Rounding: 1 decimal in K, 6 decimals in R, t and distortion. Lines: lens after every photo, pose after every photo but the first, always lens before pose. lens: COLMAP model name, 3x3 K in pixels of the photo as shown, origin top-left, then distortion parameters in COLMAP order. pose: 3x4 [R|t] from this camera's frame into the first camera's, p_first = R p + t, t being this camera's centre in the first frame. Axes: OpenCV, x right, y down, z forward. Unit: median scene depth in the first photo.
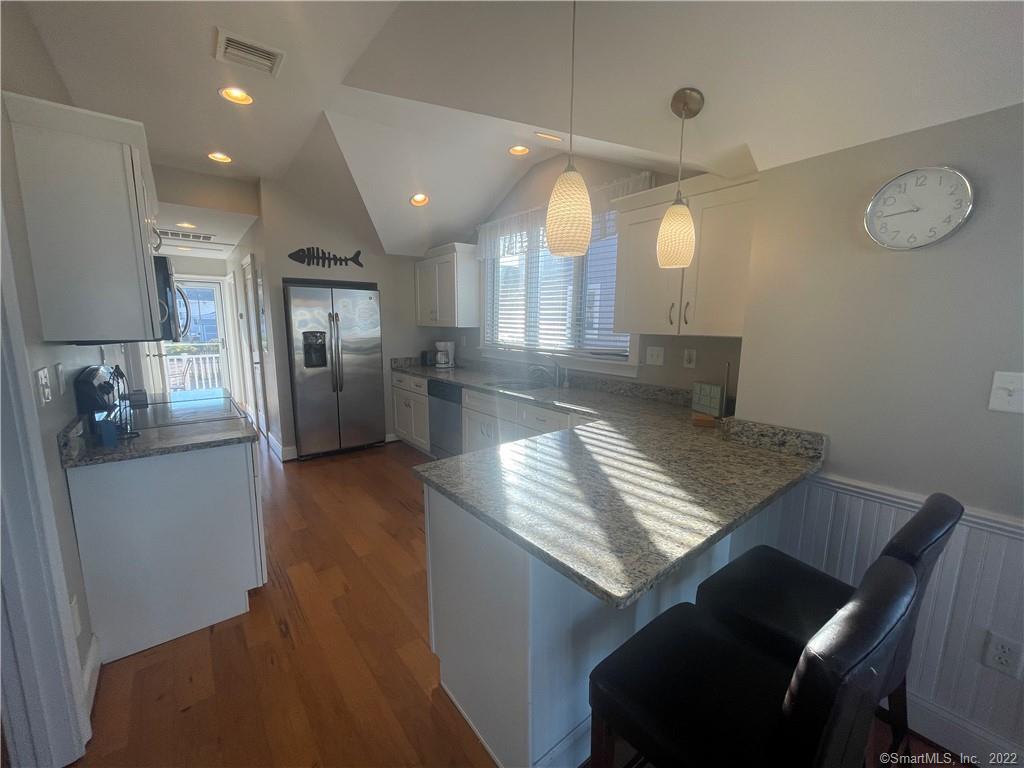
lens RADIAL K [[413.5, 0, 509.3], [0, 413.5, 384.4], [0, 0, 1]] dist [-0.003925, 0.001392]
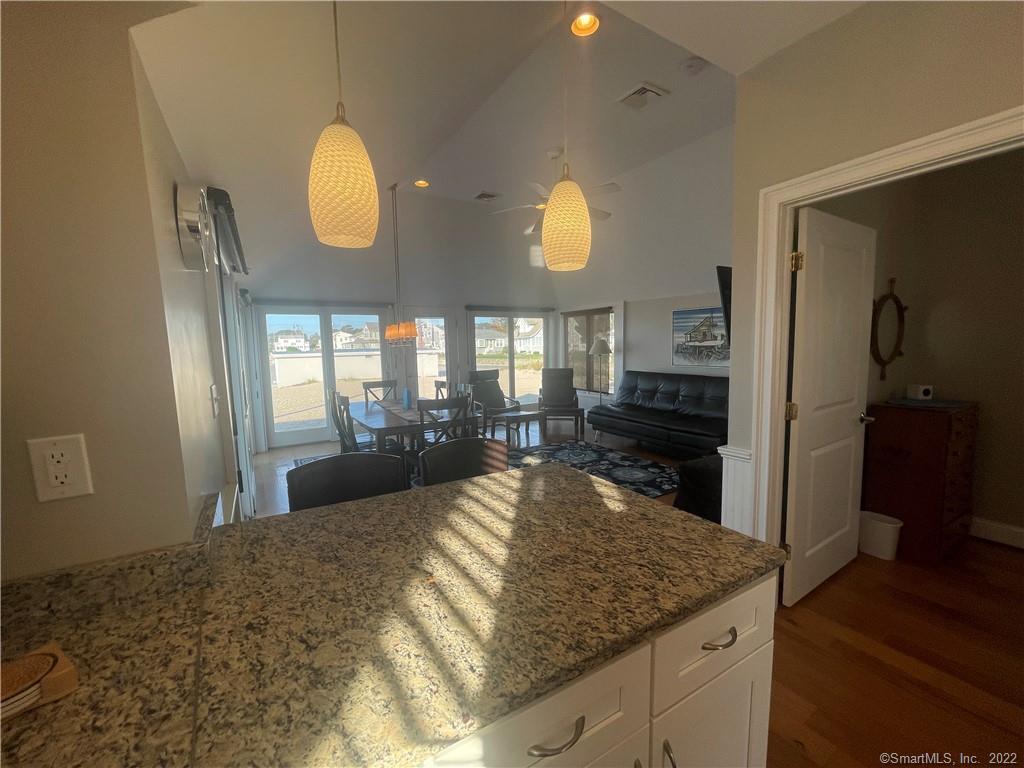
lens RADIAL K [[413.5, 0, 503.9], [0, 413.5, 384.0], [0, 0, 1]] dist [-0.003925, 0.001392]
pose [[-0.990489, 0.007792, 0.137371, 0.133759], [0.041993, 0.967879, 0.247886, -0.251875], [-0.131027, 0.251297, -0.959000, 1.698892]]
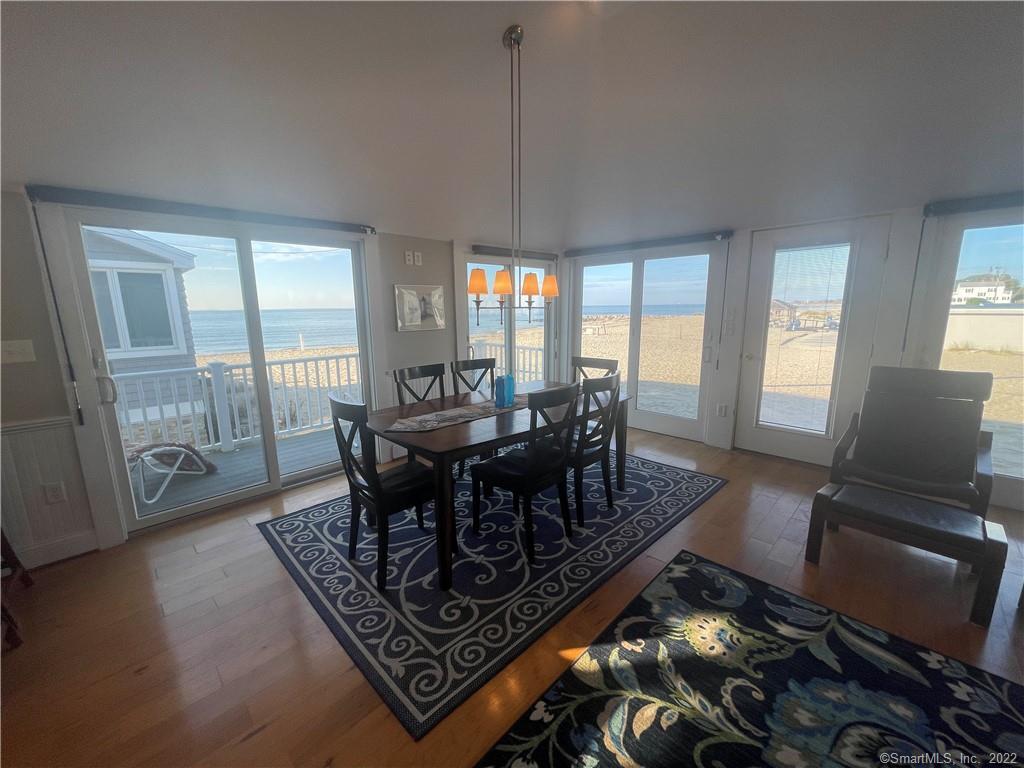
lens RADIAL K [[413.5, 0, 500.7], [0, 413.5, 382.0], [0, 0, 1]] dist [-0.003925, 0.001392]
pose [[-0.094090, -0.176510, 0.979791, -0.142270], [0.167926, 0.967242, 0.190376, -0.110342], [-0.981299, 0.182445, -0.061367, 0.778802]]
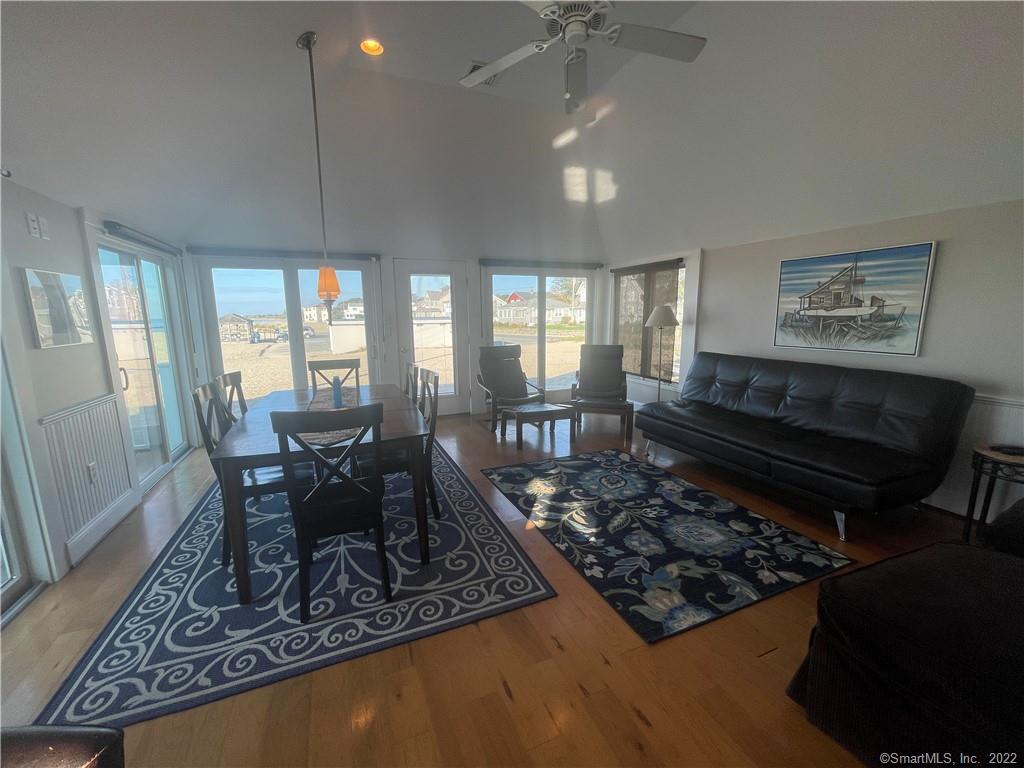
lens RADIAL K [[413.5, 0, 506.9], [0, 413.5, 383.6], [0, 0, 1]] dist [-0.003925, 0.001392]
pose [[-0.961278, -0.036110, 0.273206, 0.073710], [0.052144, 0.949637, 0.308983, -0.172882], [-0.270603, 0.311265, -0.910982, 1.267185]]
